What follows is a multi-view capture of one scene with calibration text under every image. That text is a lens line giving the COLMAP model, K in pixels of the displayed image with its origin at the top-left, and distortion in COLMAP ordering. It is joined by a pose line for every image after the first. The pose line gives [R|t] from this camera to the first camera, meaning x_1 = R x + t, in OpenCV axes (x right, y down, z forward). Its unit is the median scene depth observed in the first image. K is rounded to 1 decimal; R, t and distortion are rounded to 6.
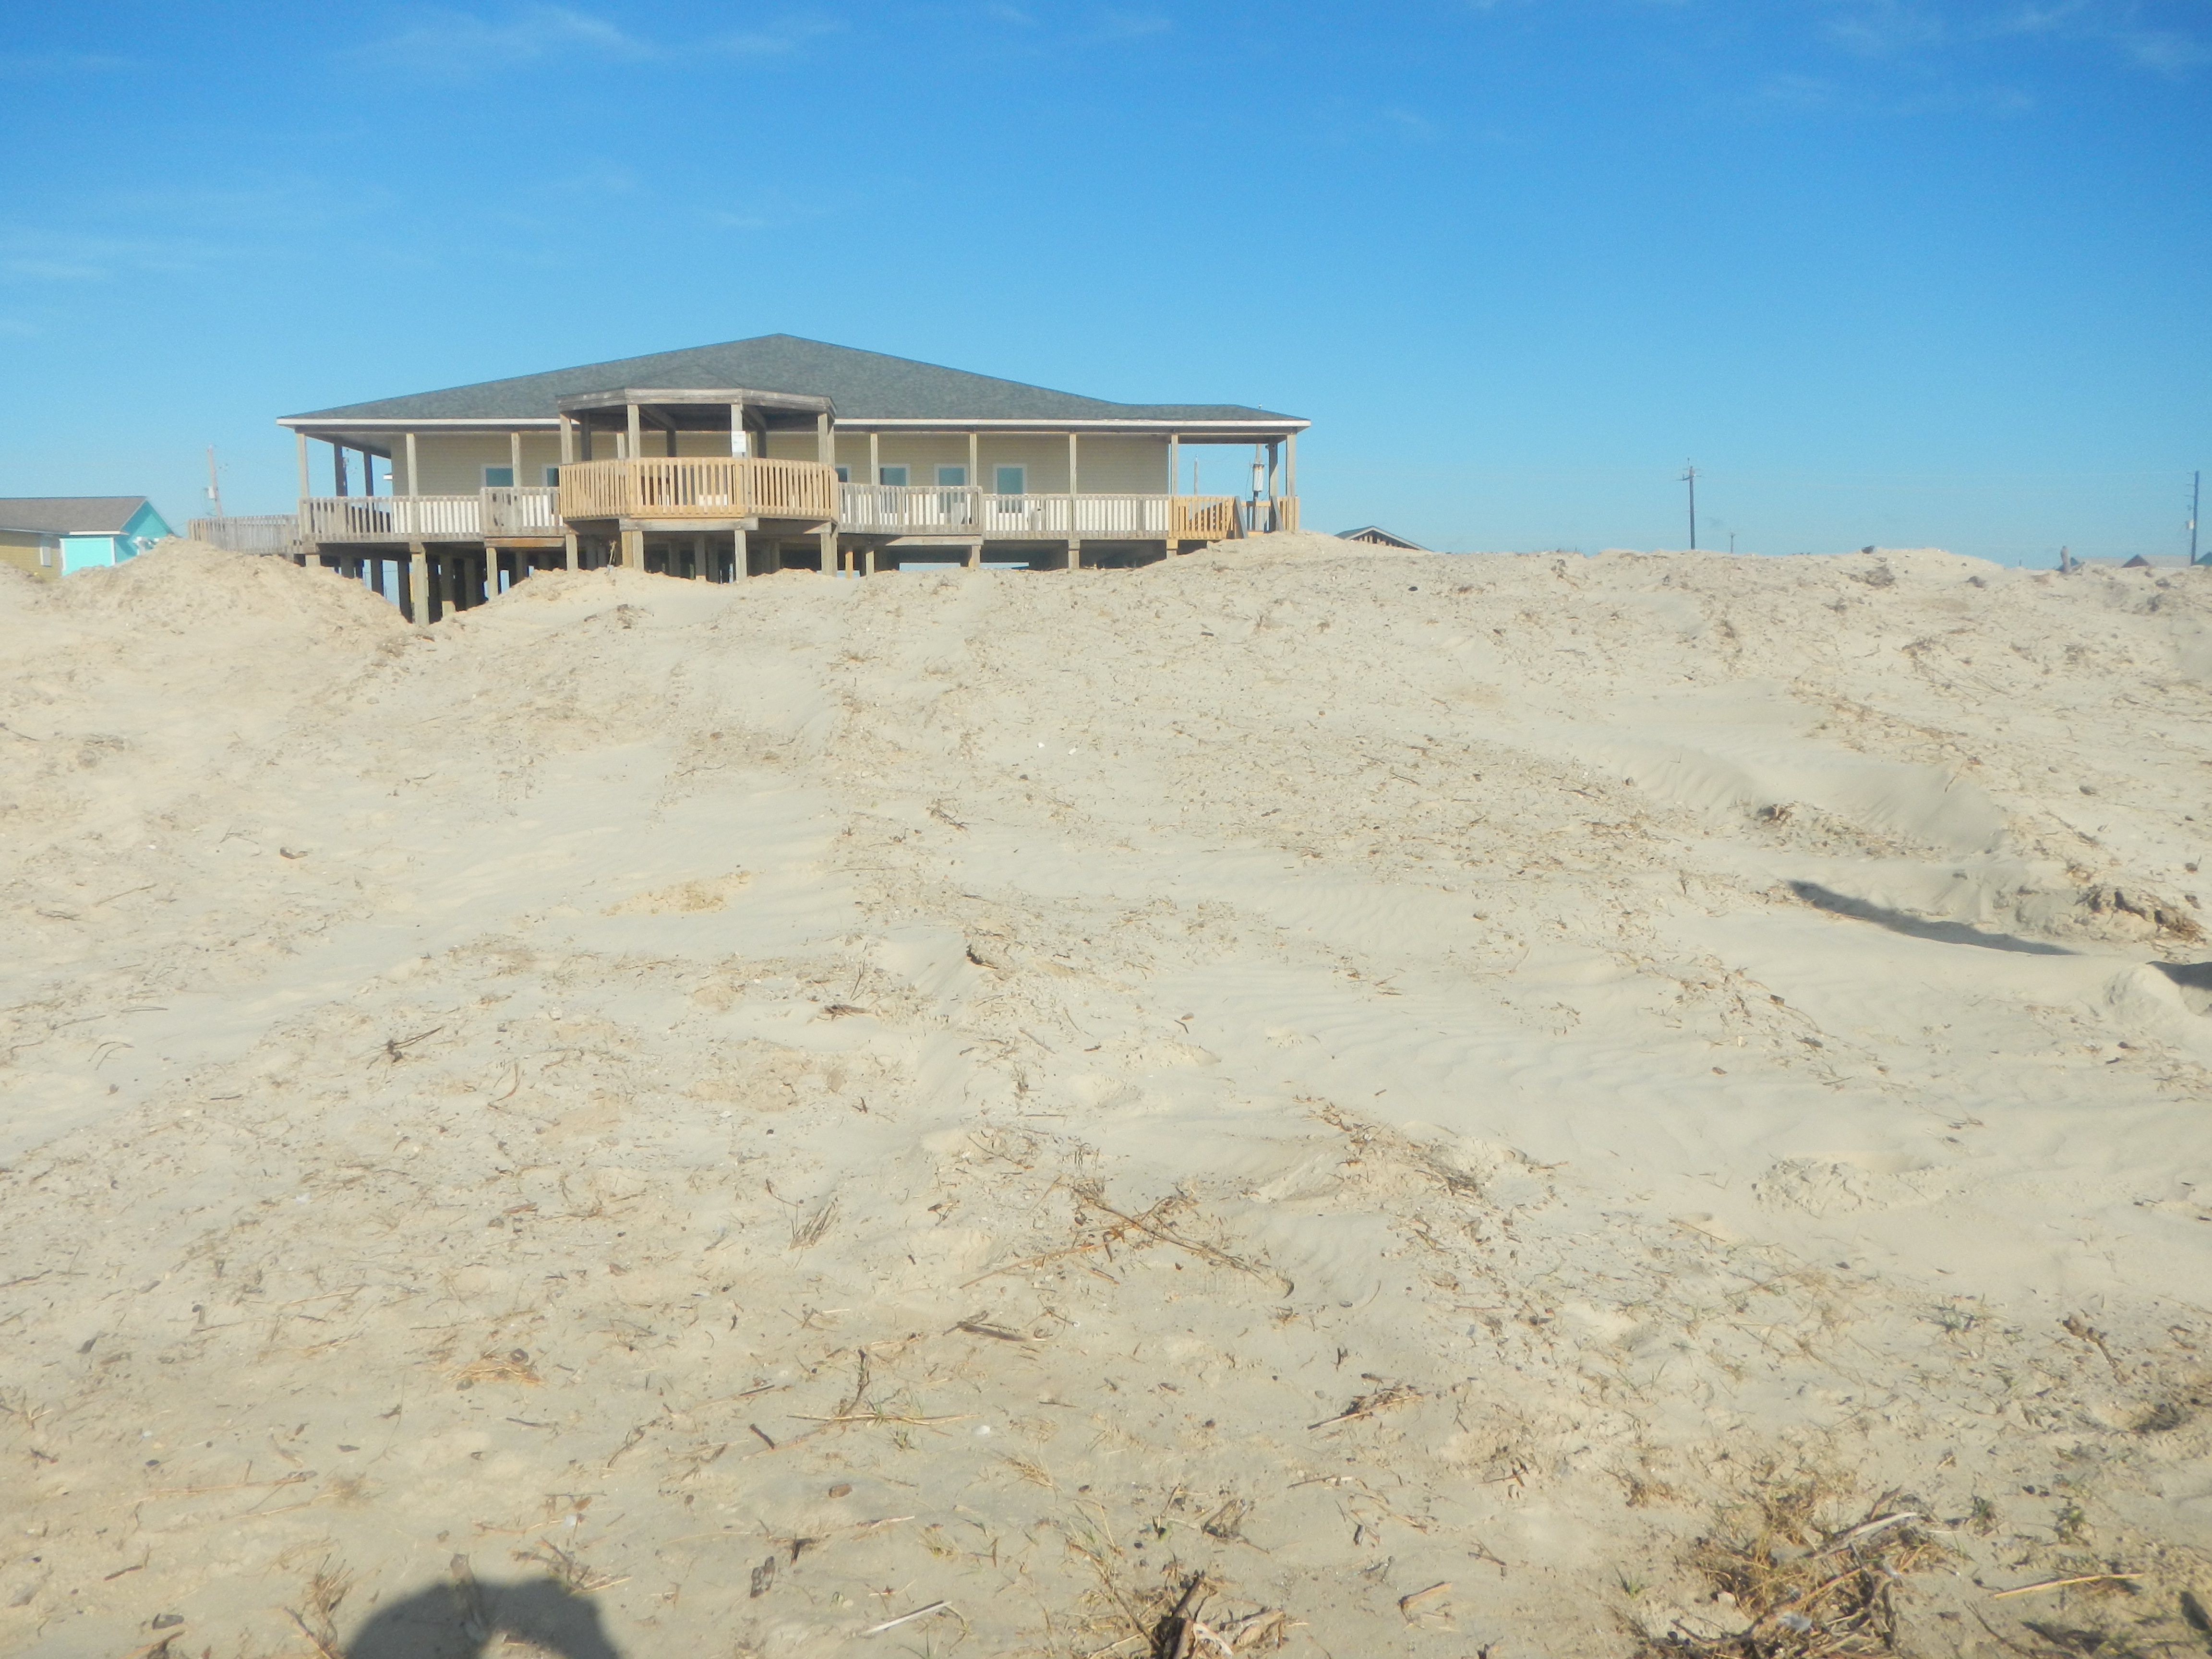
lens RADIAL K [[1887.2, 0, 1106.0], [0, 1887.2, 829.5], [0, 0, 1]] dist [-0.056758, -0.009847]
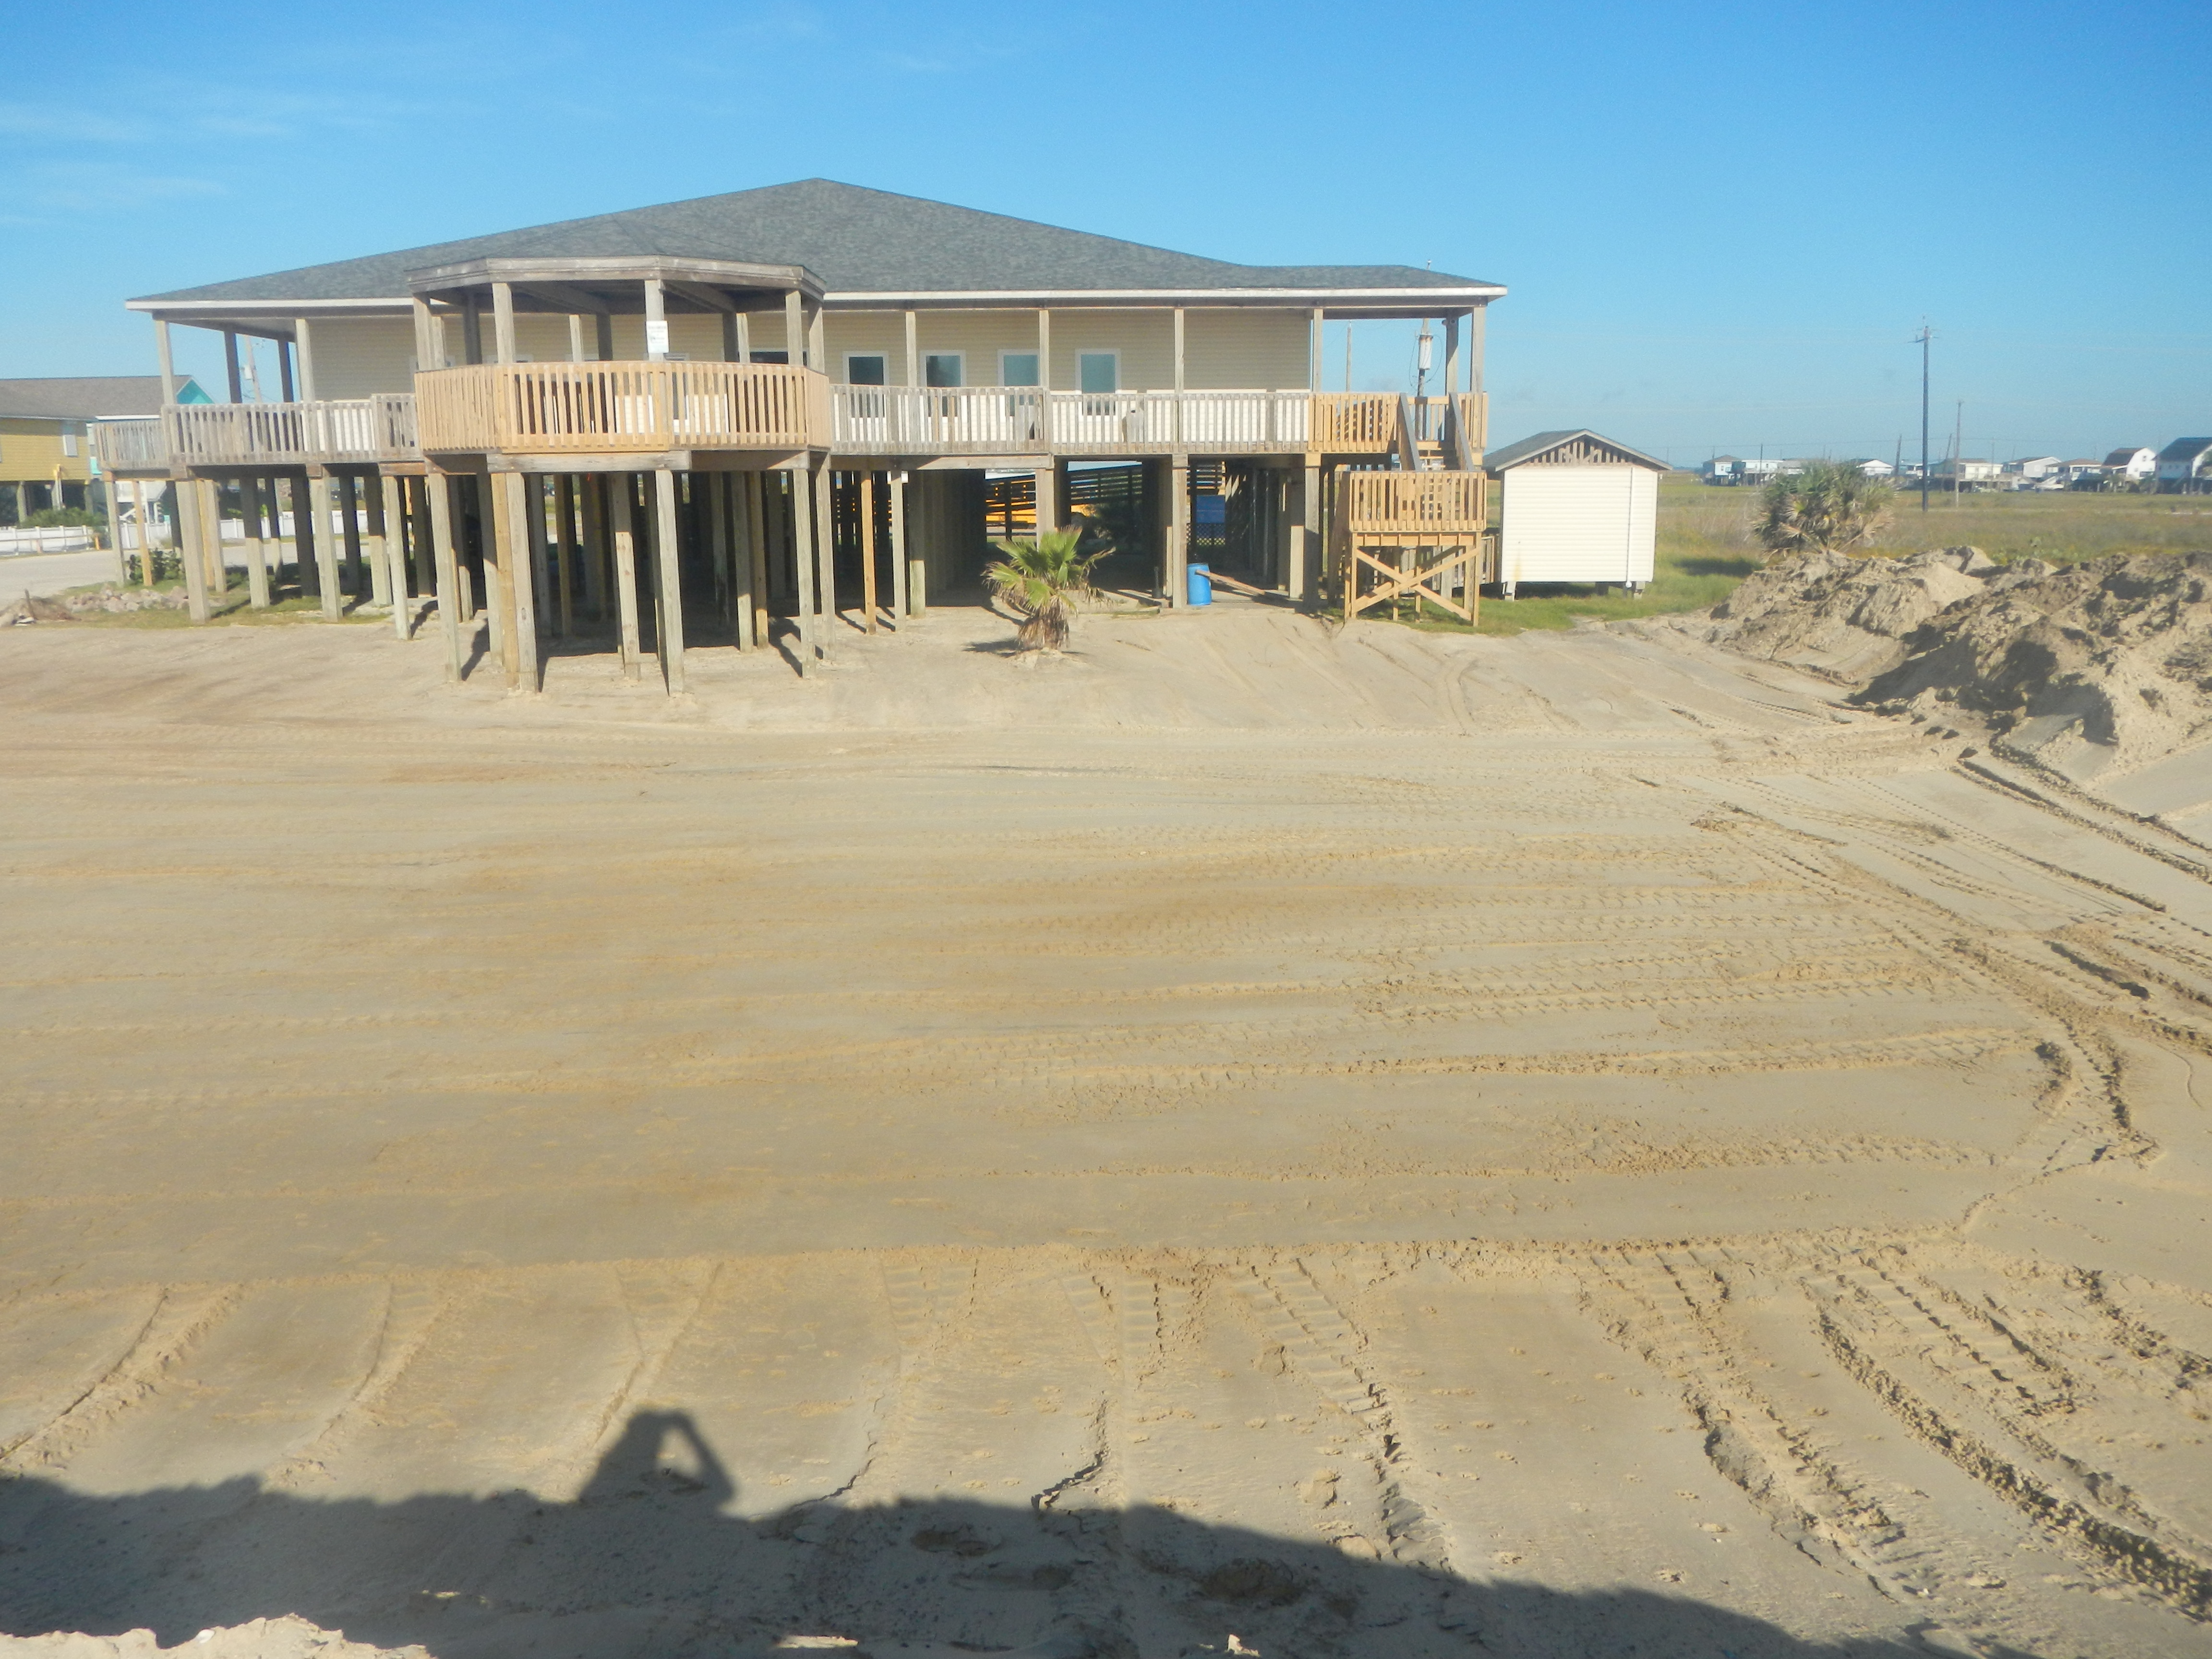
lens RADIAL K [[1808.8, 0, 1106.0], [0, 1808.8, 829.5], [0, 0, 1]] dist [-0.037879, -0.003445]
pose [[0.996479, 0.012918, -0.082844, 0.014908], [-0.005749, 0.996261, 0.086198, -0.067691], [0.083648, -0.085418, 0.992828, 0.278947]]
